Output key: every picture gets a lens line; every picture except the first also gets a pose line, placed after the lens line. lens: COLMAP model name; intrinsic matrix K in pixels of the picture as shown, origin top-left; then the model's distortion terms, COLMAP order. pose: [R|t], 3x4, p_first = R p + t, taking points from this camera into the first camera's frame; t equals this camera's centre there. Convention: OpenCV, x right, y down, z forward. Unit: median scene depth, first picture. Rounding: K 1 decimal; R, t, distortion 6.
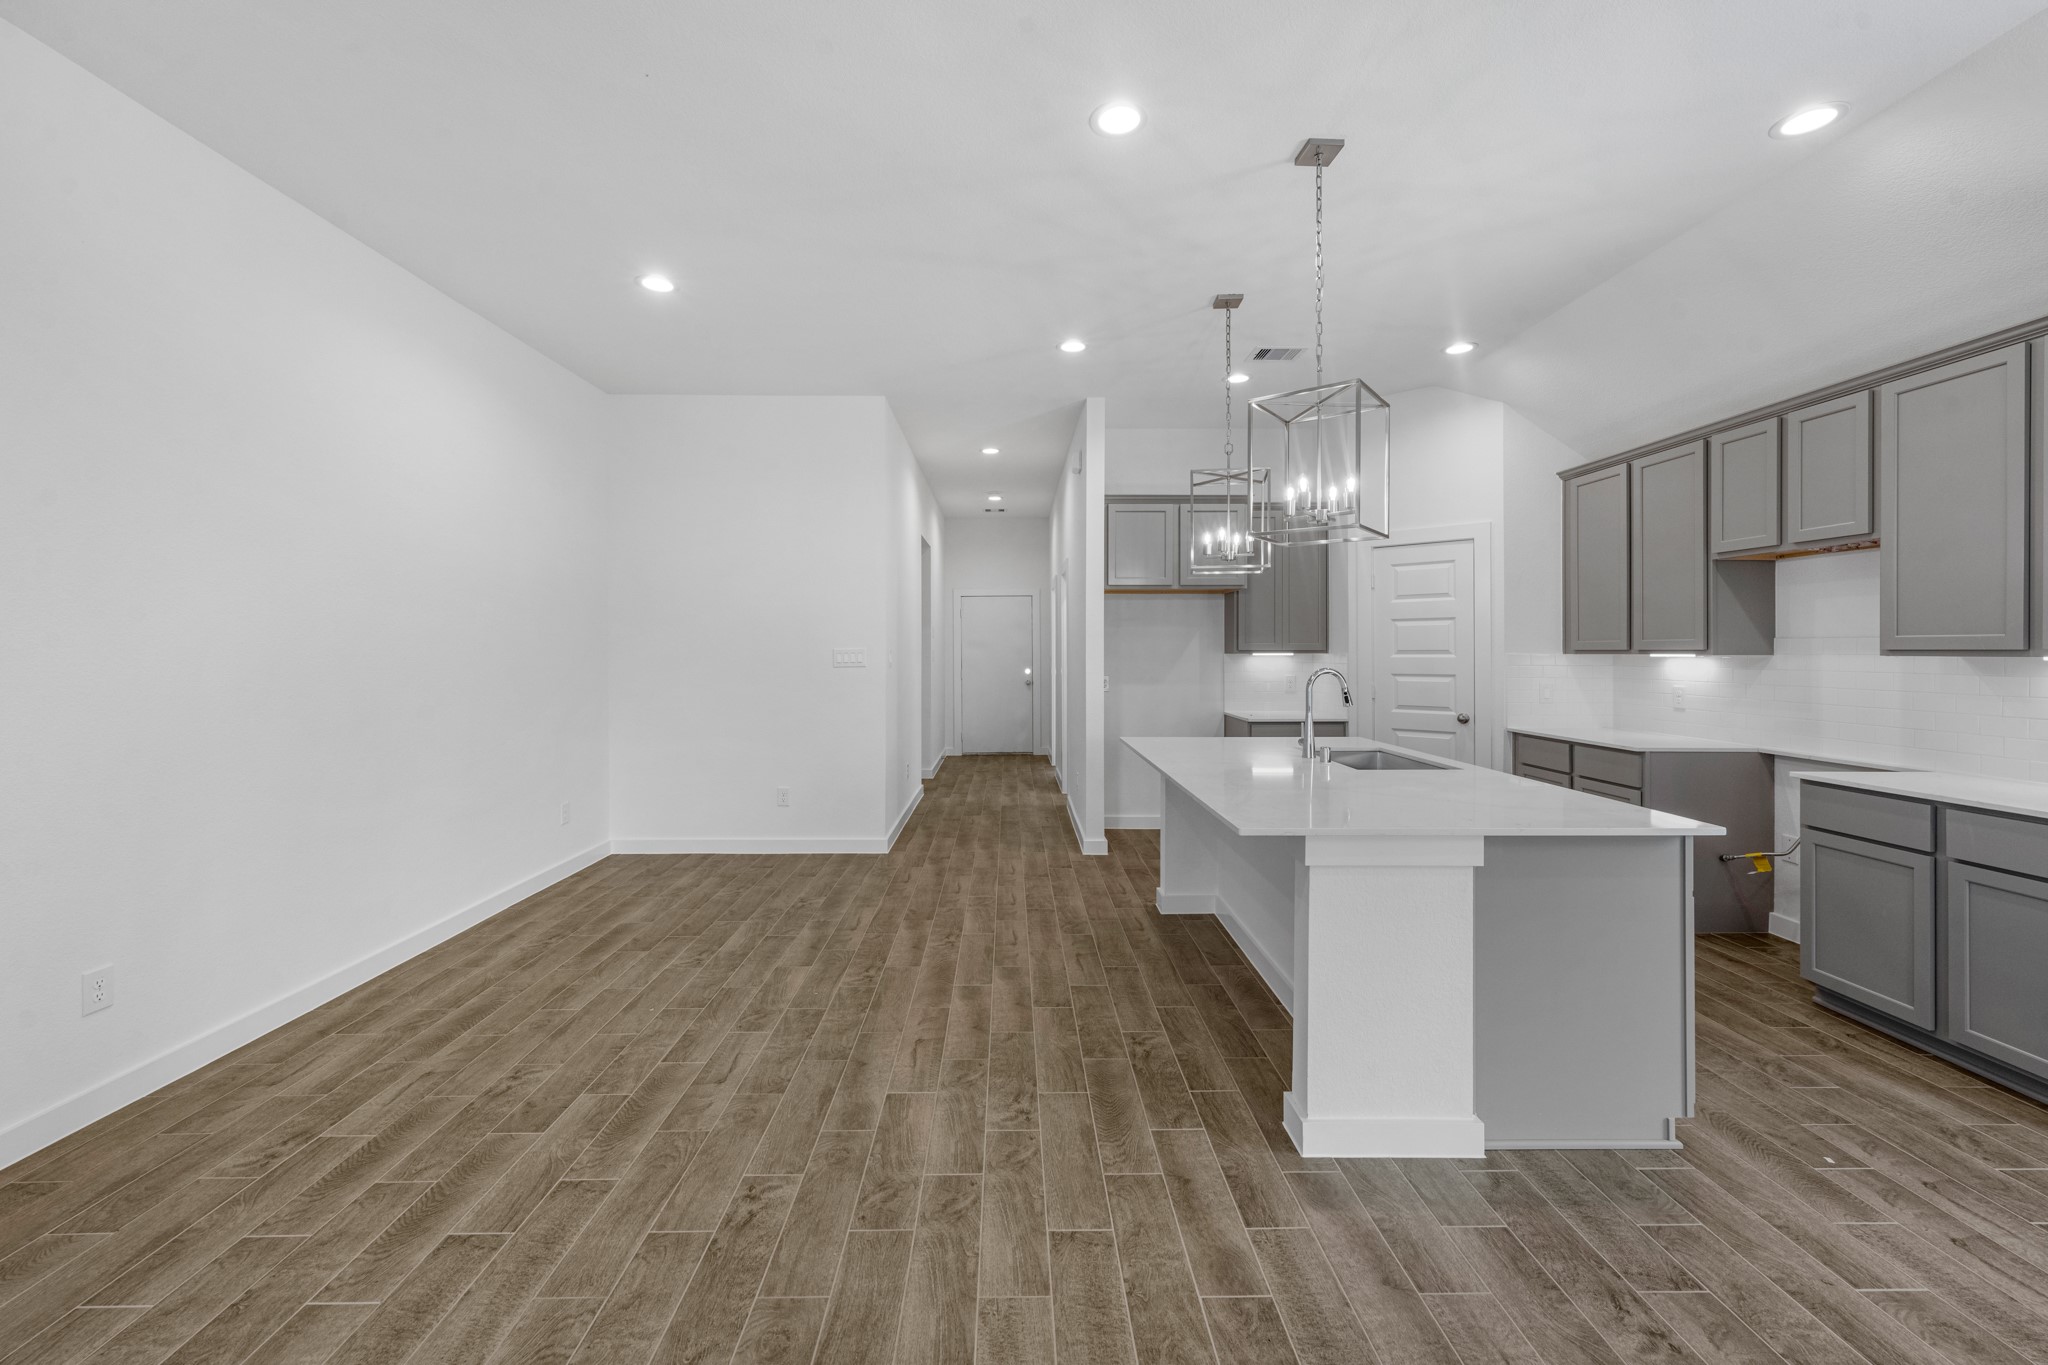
lens RADIAL K [[832.6, 0, 1012.9], [0, 832.6, 650.4], [0, 0, 1]] dist [0.007848, -0.000891]
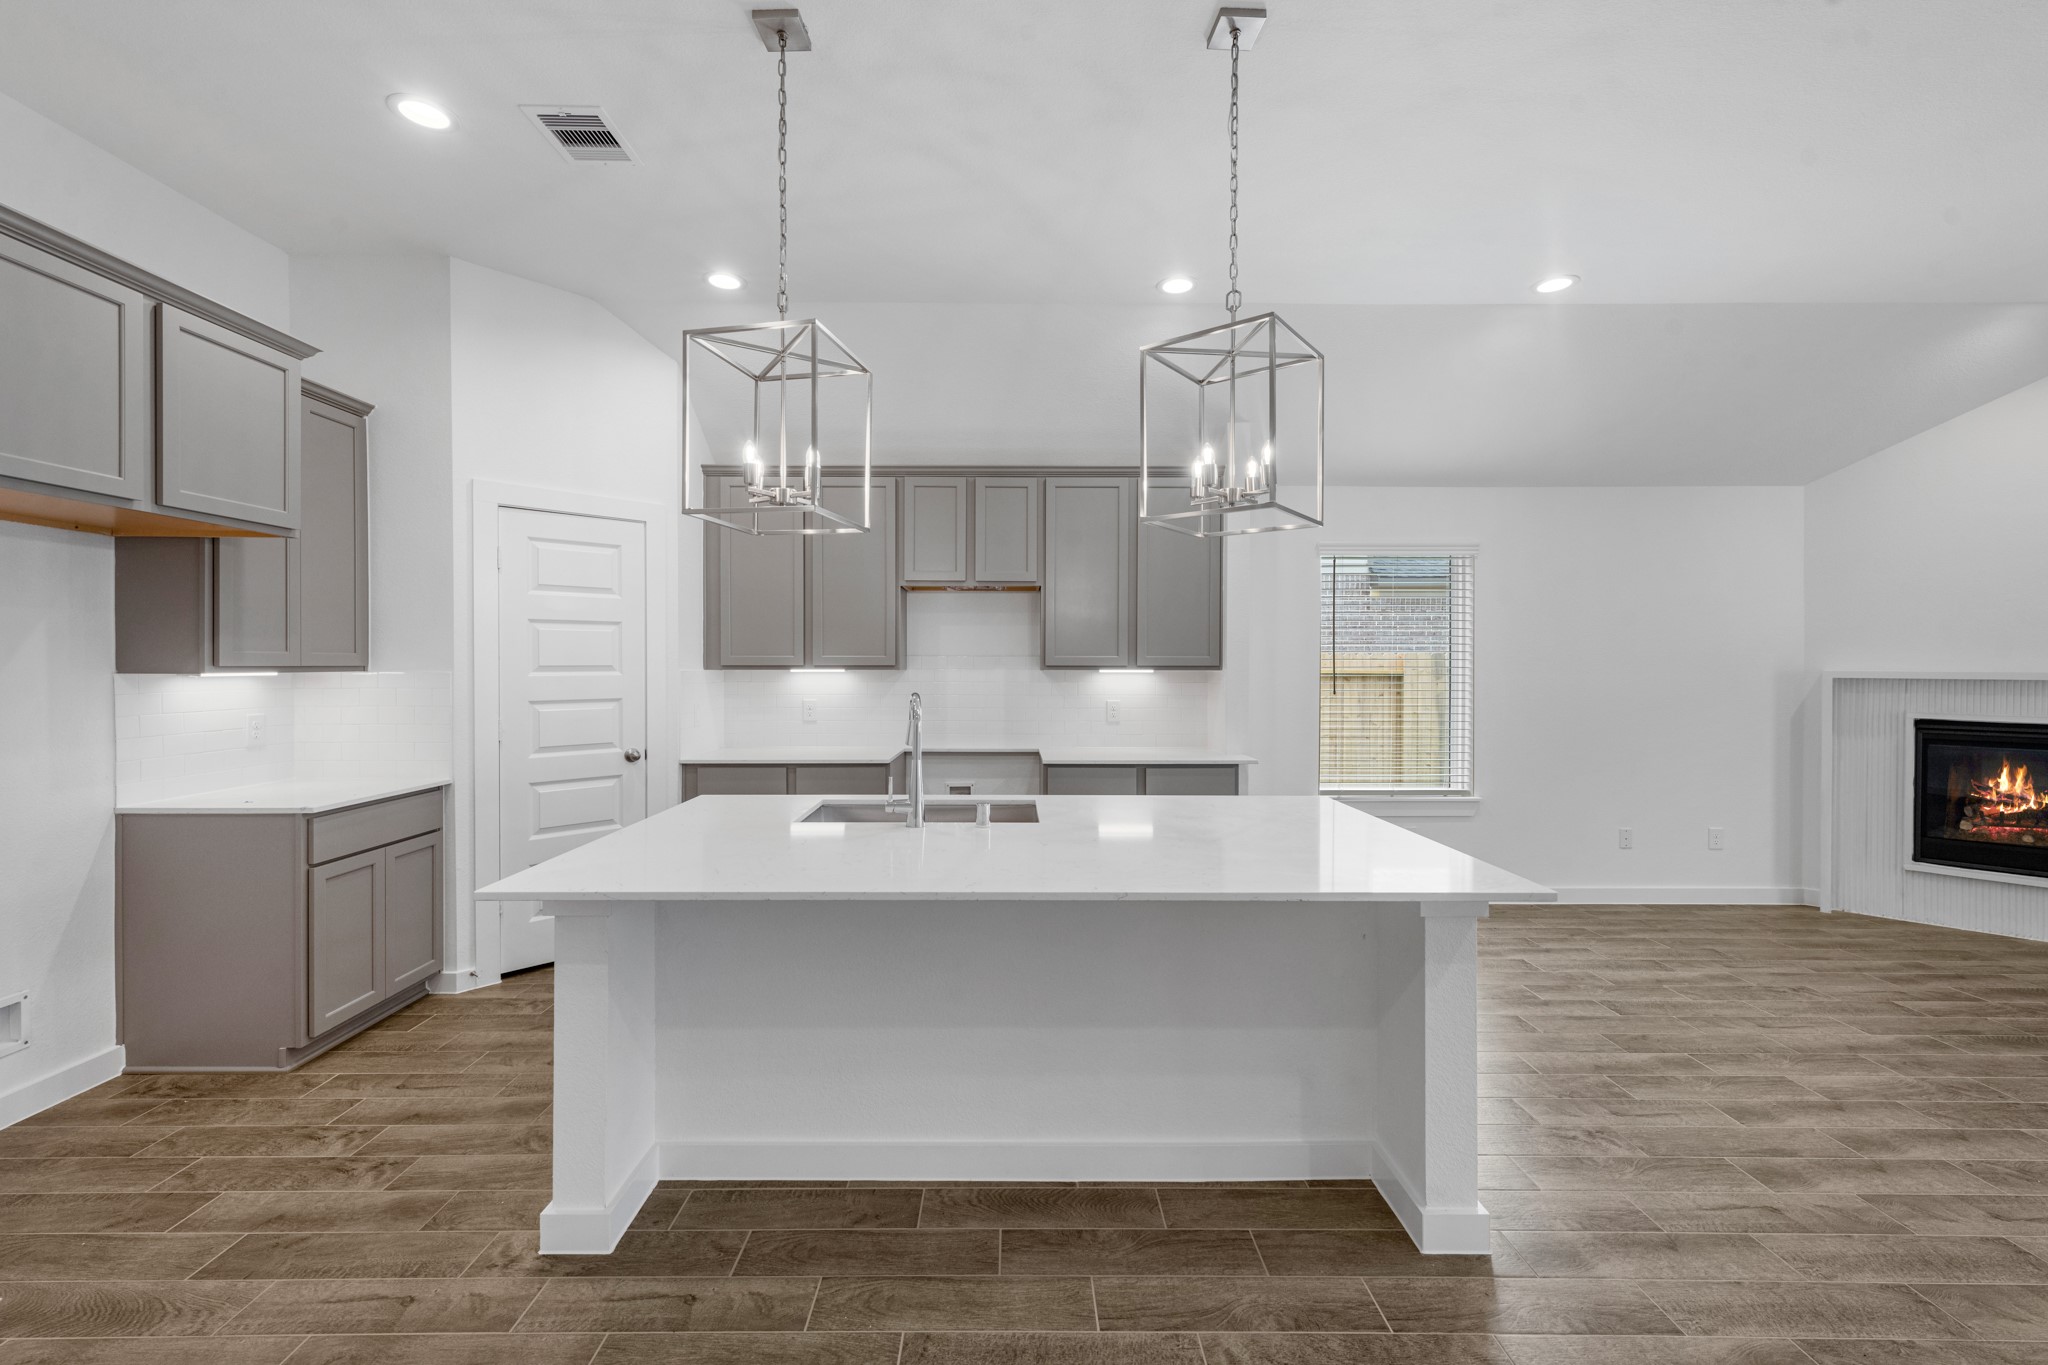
lens RADIAL K [[832.6, 0, 1016.7], [0, 832.6, 672.9], [0, 0, 1]] dist [0.007848, -0.000891]
pose [[0.002439, -0.009661, 0.999950, -0.295316], [-0.001019, 0.999953, 0.009664, -0.002011], [-0.999997, -0.001042, 0.002429, 0.852152]]
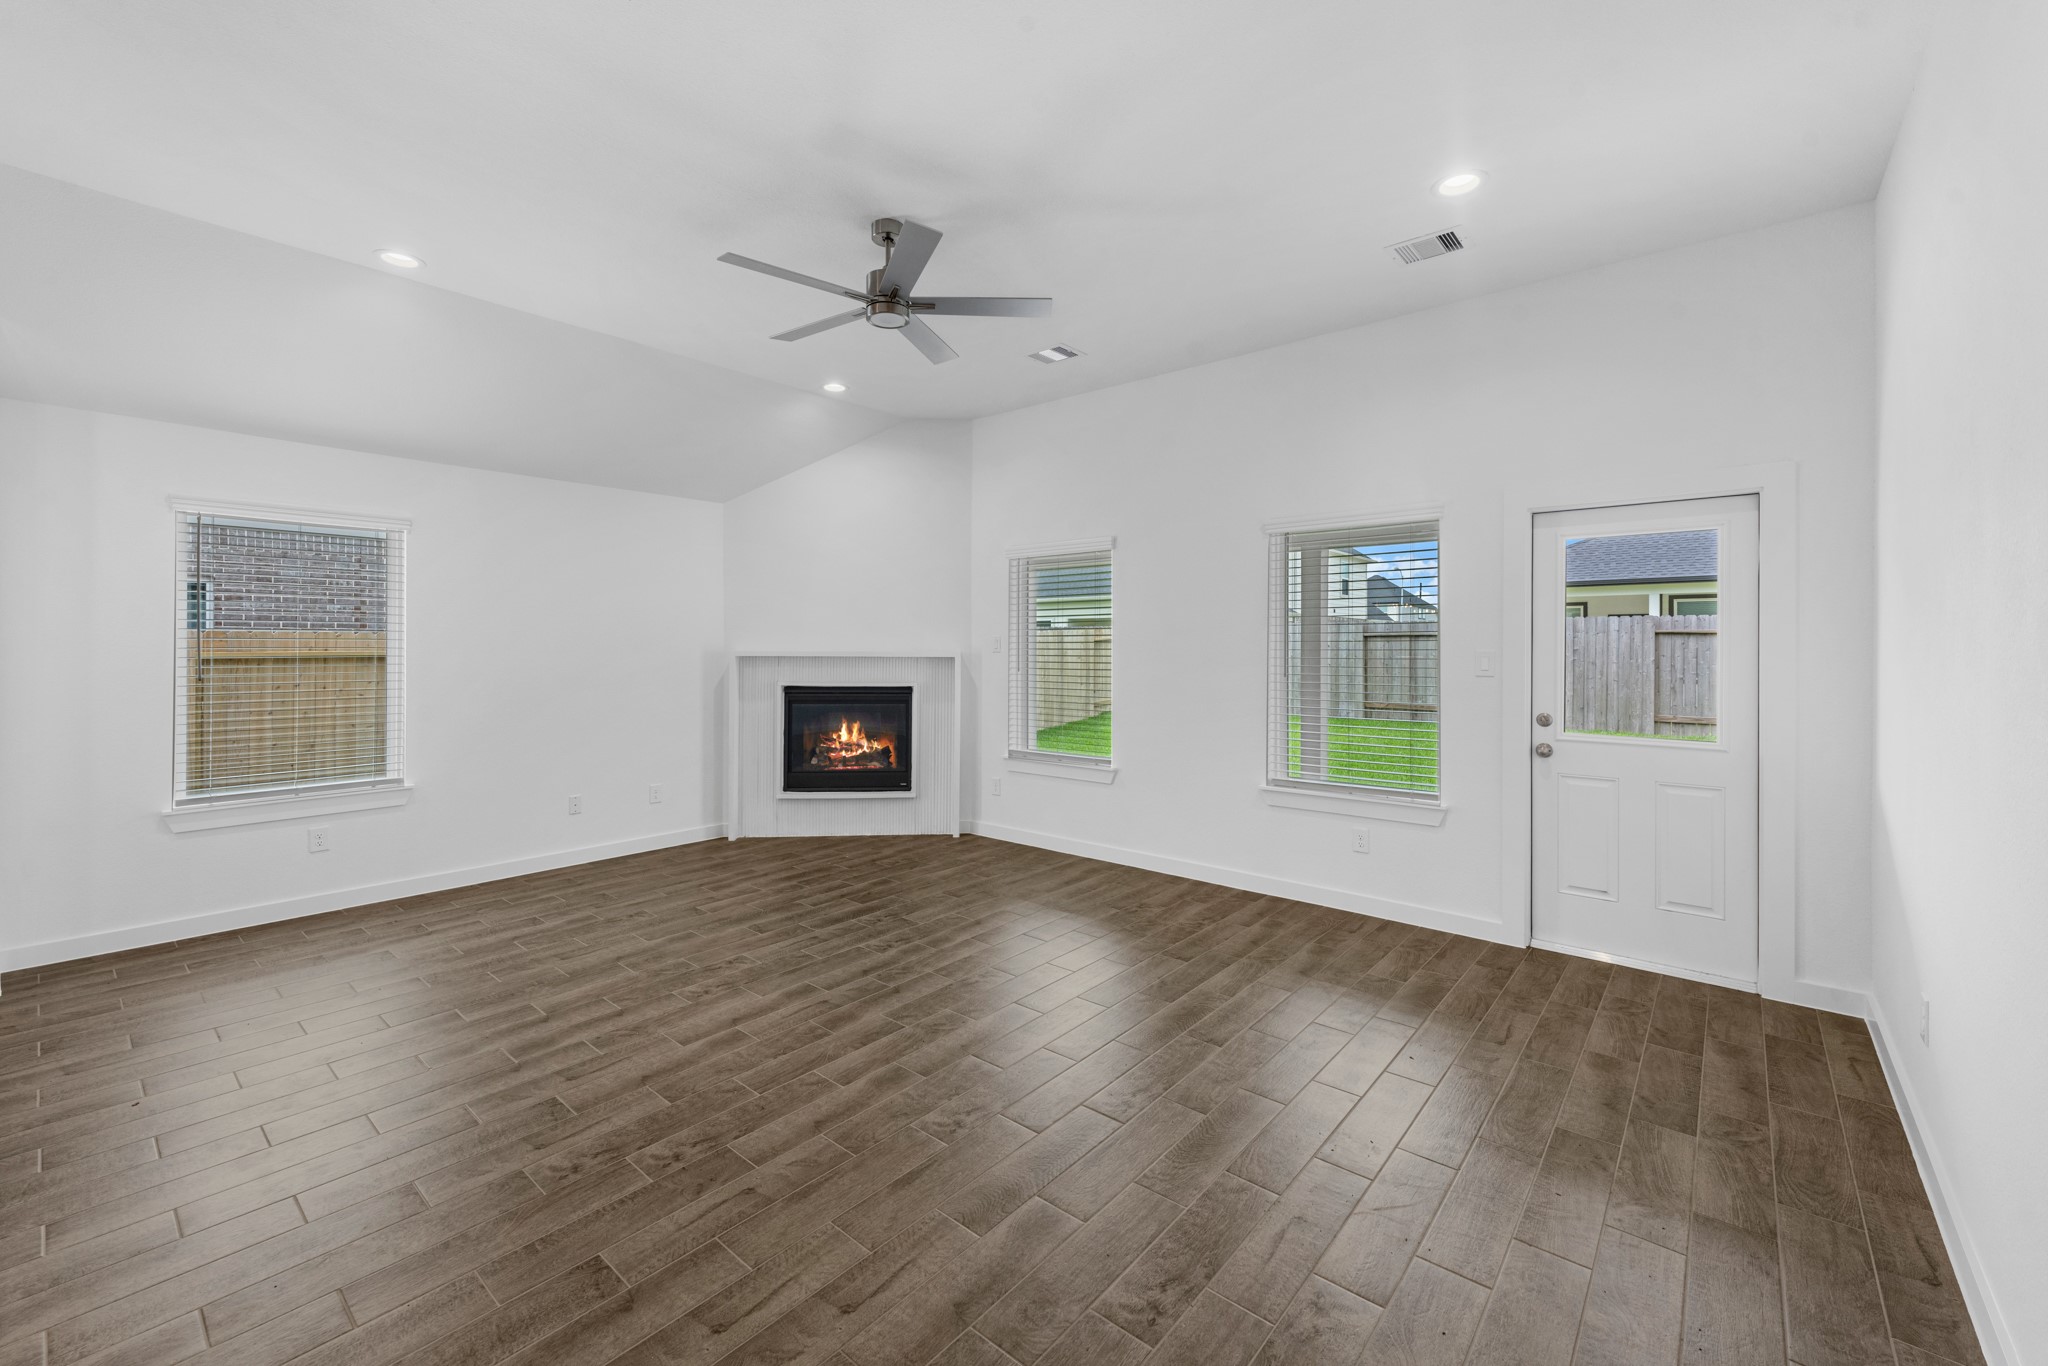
lens RADIAL K [[832.6, 0, 1021.7], [0, 832.6, 647.7], [0, 0, 1]] dist [0.007848, -0.000891]
pose [[-0.758486, -0.002657, 0.651684, -0.480782], [-0.002423, 0.999996, 0.001258, -0.002969], [-0.651685, -0.000625, -0.758490, 0.506636]]
